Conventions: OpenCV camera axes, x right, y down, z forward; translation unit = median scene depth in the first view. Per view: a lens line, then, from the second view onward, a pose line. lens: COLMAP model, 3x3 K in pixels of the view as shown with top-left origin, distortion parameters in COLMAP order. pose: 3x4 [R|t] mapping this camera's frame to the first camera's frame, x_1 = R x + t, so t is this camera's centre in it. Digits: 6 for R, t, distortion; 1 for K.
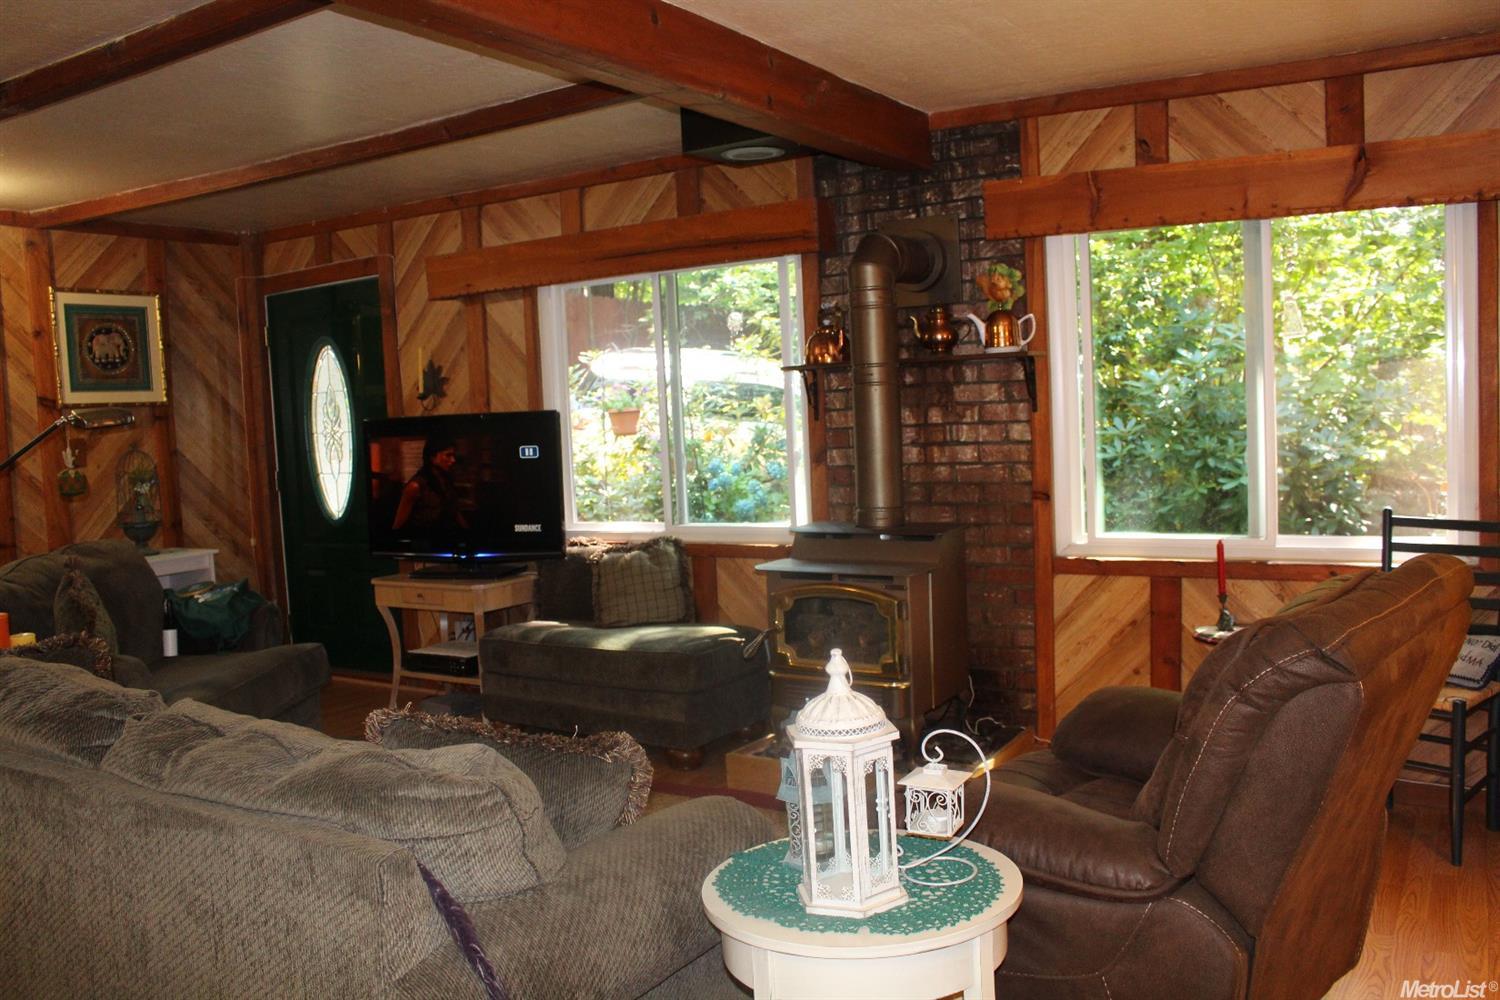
lens RADIAL K [[1240.1, 0, 723.1], [0, 1240.1, 497.1], [0, 0, 1]] dist [-0.162361, 0.142698]
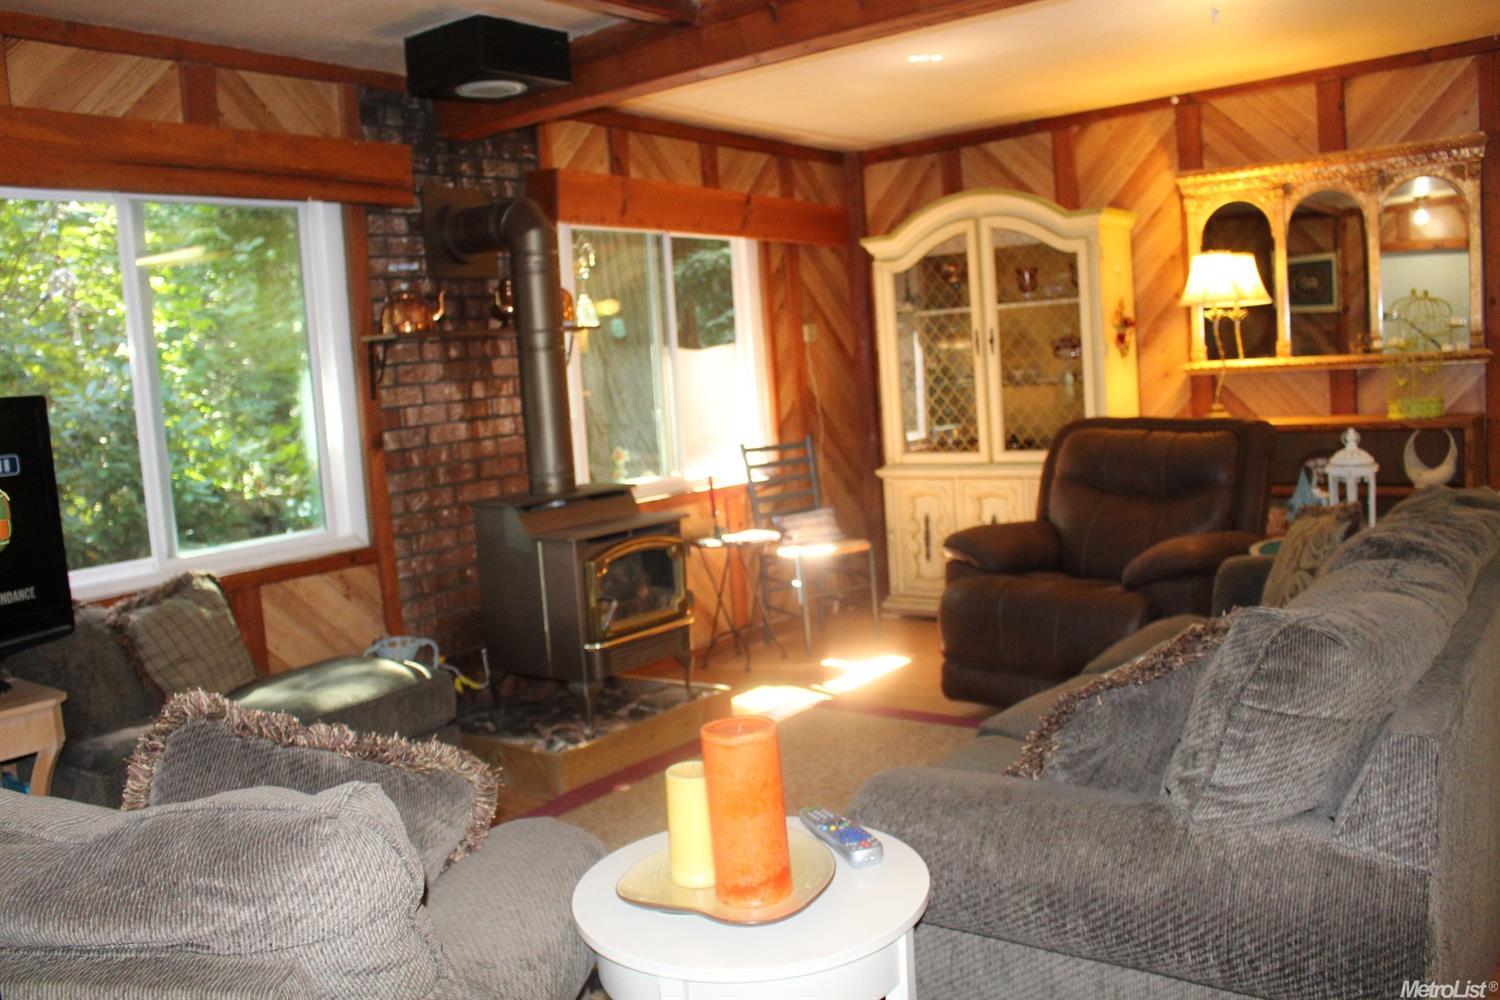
lens RADIAL K [[1240.1, 0, 723.1], [0, 1240.1, 497.1], [0, 0, 1]] dist [-0.162361, 0.142698]
pose [[0.103143, -0.066966, 0.992410, -0.793885], [0.137035, 0.989174, 0.052505, -0.006001], [-0.985182, 0.130579, 0.111203, 0.709631]]
